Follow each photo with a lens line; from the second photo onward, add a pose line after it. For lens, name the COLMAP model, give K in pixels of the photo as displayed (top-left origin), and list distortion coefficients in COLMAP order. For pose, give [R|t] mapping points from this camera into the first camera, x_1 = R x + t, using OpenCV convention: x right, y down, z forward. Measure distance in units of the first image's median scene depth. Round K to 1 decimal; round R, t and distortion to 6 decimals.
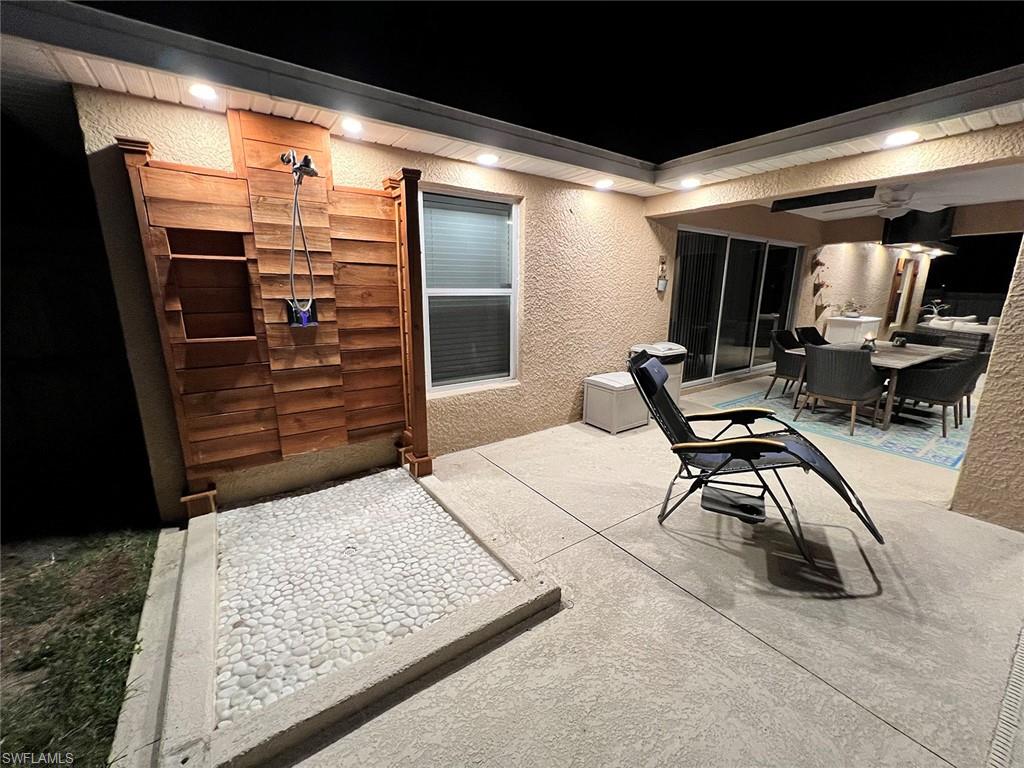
lens RADIAL K [[413.2, 0, 511.5], [0, 413.2, 384.2], [0, 0, 1]] dist [0.000942, 0.000154]
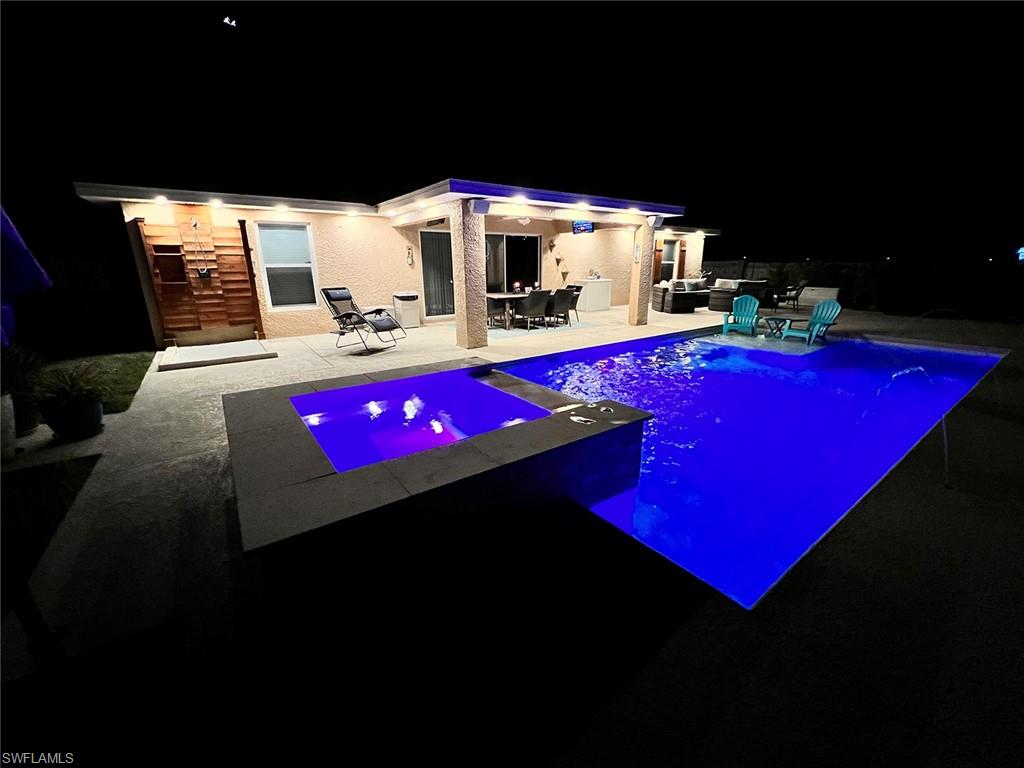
lens RADIAL K [[413.2, 0, 511.4], [0, 413.2, 384.1], [0, 0, 1]] dist [0.000942, 0.000154]
pose [[0.999765, -0.017452, 0.012837, 1.457191], [0.016716, 0.998327, 0.055349, 0.433448], [-0.013781, -0.055121, 0.998385, -1.775622]]
